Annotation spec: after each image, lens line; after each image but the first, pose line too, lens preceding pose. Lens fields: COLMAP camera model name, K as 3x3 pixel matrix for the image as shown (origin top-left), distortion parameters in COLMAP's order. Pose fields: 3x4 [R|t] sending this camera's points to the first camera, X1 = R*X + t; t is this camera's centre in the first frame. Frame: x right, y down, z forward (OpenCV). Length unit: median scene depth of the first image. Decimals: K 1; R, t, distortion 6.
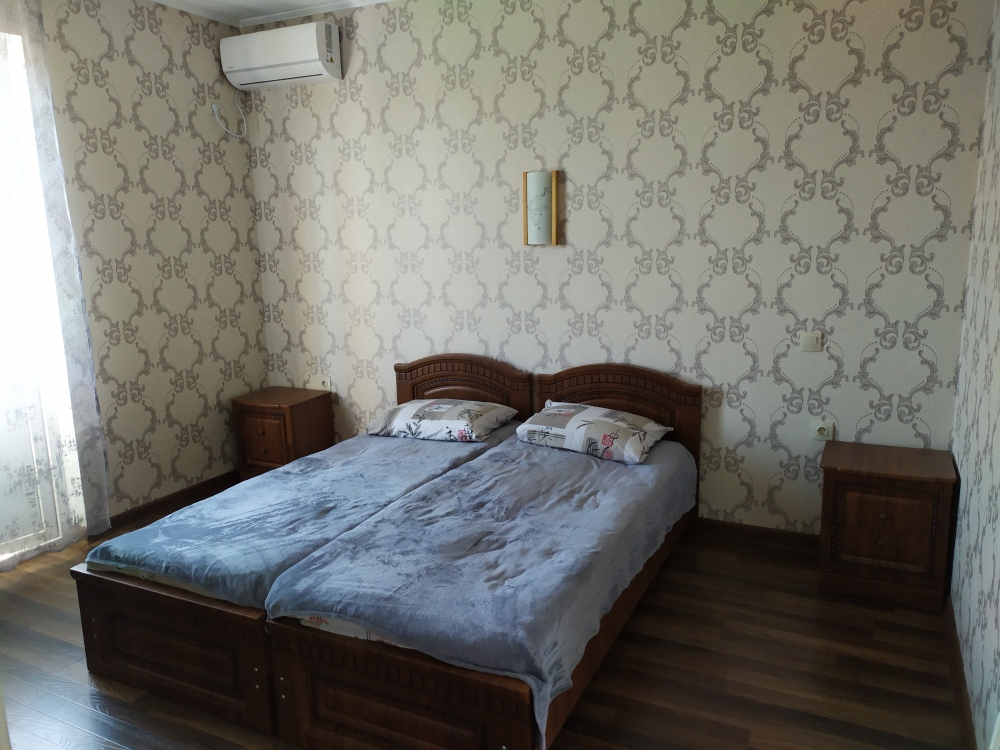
lens RADIAL K [[751.8, 0, 500.7], [0, 751.8, 376.0], [0, 0, 1]] dist [0.027077, 0.003895]
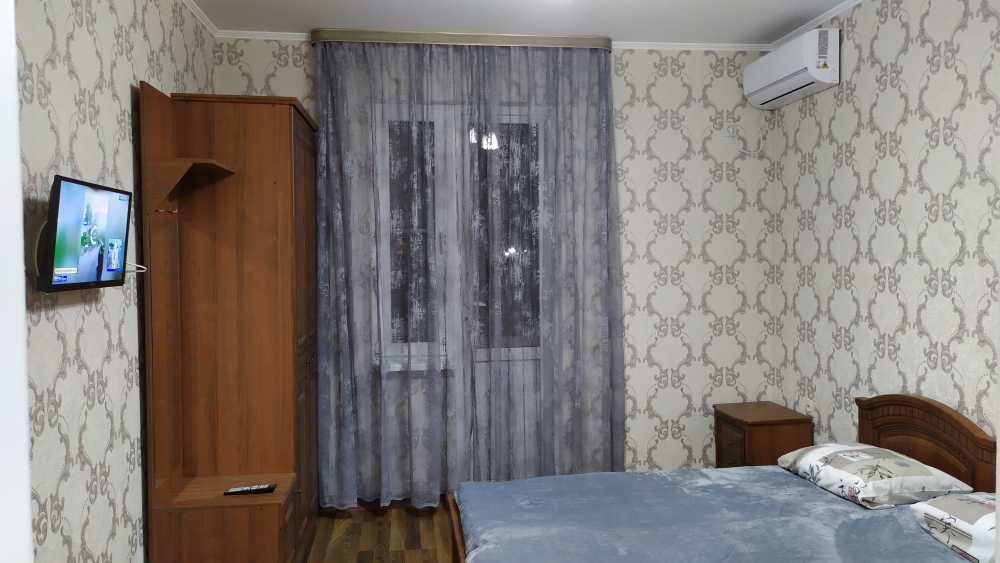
lens RADIAL K [[755.9, 0, 502.0], [0, 755.9, 278.3], [0, 0, 1]] dist [0.032002, 0.006092]
pose [[0.537656, 0.044776, -0.841974, 0.376482], [-0.171409, 0.983541, -0.057152, -0.032602], [0.825557, 0.175050, 0.536482, 0.203245]]
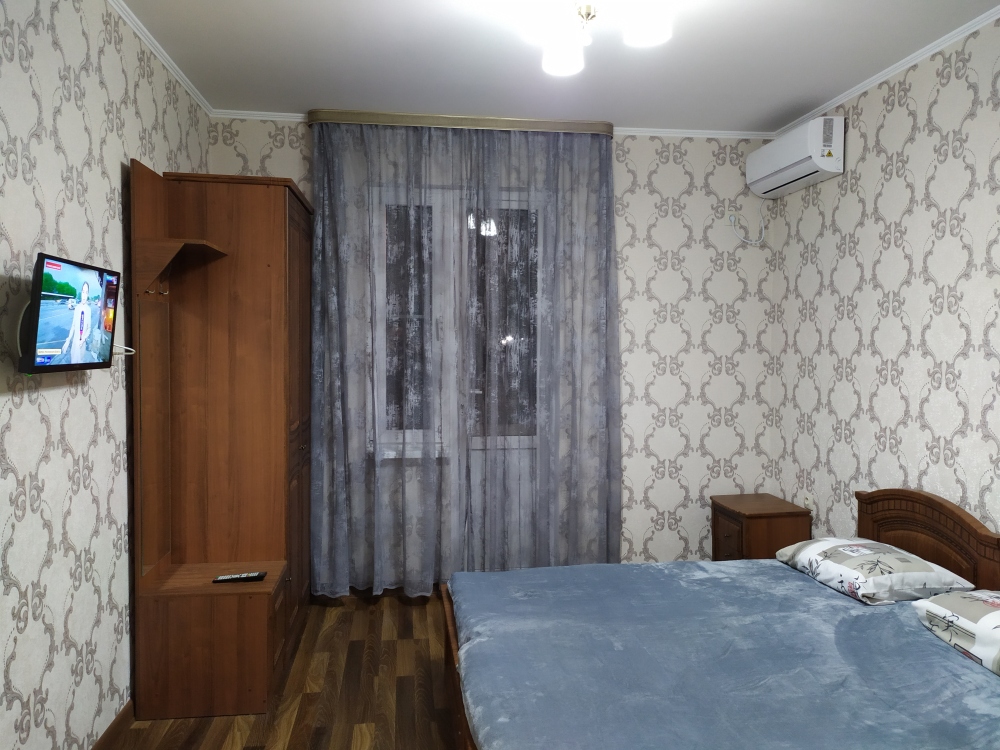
lens RADIAL K [[751.8, 0, 495.6], [0, 751.8, 371.0], [0, 0, 1]] dist [0.027077, 0.003895]
pose [[0.533063, 0.057210, -0.844139, 0.362899], [-0.184362, 0.981591, -0.049897, -0.033237], [0.825745, 0.182225, 0.533797, 0.212285]]
